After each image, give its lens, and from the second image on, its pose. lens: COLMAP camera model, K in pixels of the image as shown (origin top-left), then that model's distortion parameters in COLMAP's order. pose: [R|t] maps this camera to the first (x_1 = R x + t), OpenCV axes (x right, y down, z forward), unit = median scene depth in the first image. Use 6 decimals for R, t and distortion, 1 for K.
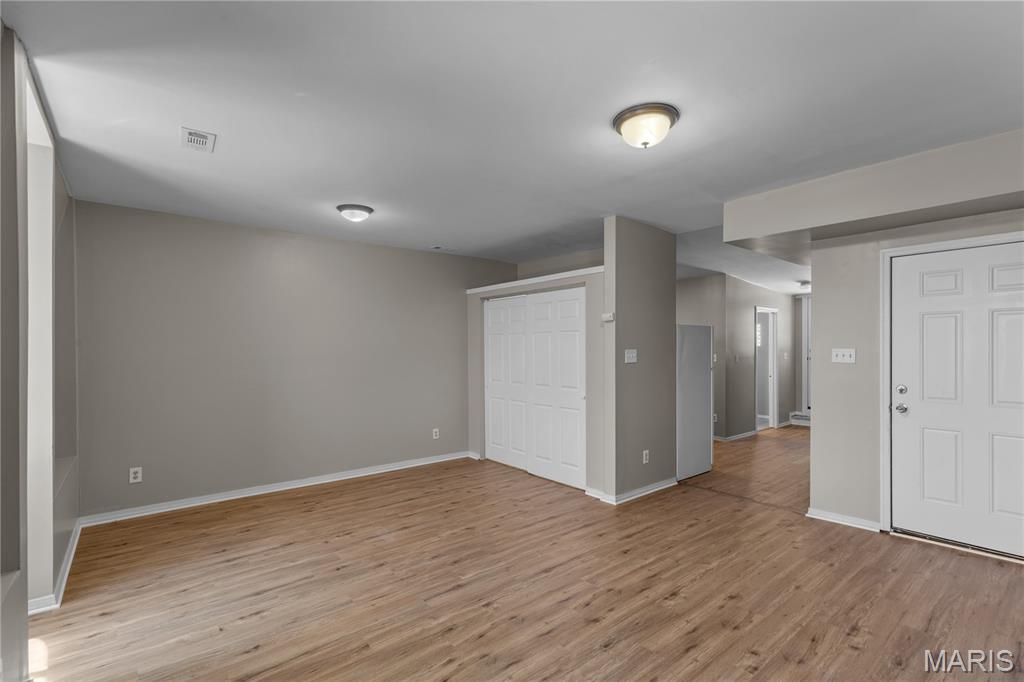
lens RADIAL K [[469.3, 0, 530.7], [0, 469.3, 344.7], [0, 0, 1]] dist [0.008882, 0.000108]
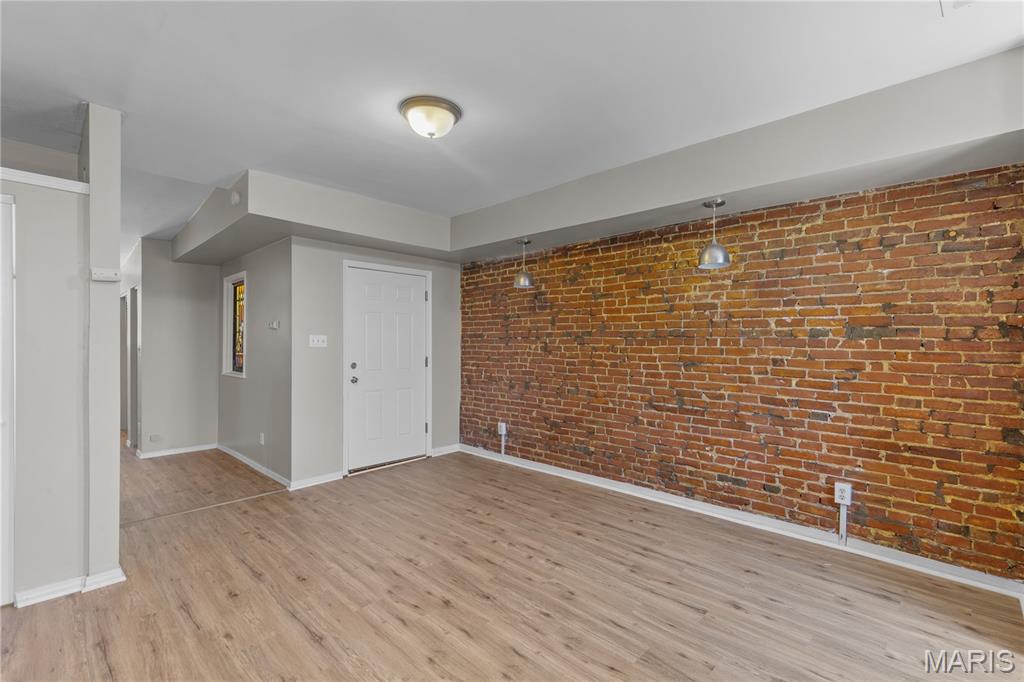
lens RADIAL K [[465.7, 0, 517.8], [0, 465.7, 346.5], [0, 0, 1]] dist [0.006488, -0.000537]
pose [[-0.093932, 0.000227, 0.995579, -0.594504], [-0.006536, 0.999978, -0.000845, 0.035542], [-0.995557, -0.006586, -0.093928, 0.663062]]
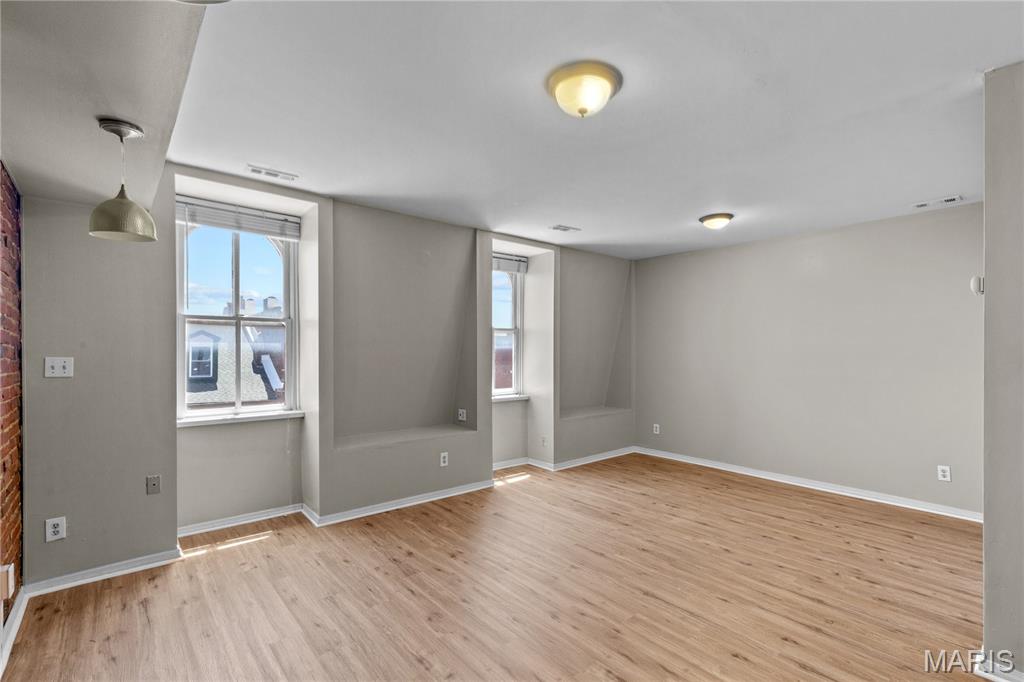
lens RADIAL K [[469.3, 0, 530.7], [0, 469.3, 344.7], [0, 0, 1]] dist [0.008882, 0.000108]
pose [[0.027907, 0.000715, -0.999610, 0.807830], [0.003933, 0.999992, 0.000825, -0.002953], [0.999603, -0.003955, 0.027904, 0.645563]]
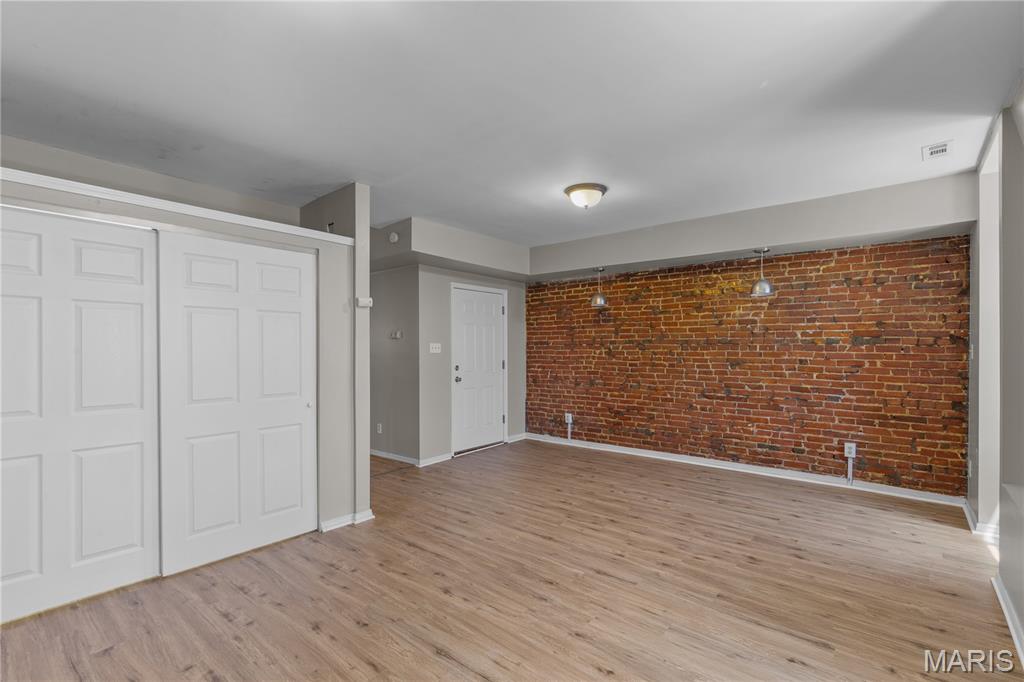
lens RADIAL K [[471.9, 0, 511.7], [0, 471.9, 352.7], [0, 0, 1]] dist [0.002520, 0.000220]
pose [[-0.166089, -0.000454, 0.986111, -0.899505], [-0.001766, 0.999998, 0.000163, 0.038273], [-0.986109, -0.001715, -0.166090, 1.094002]]
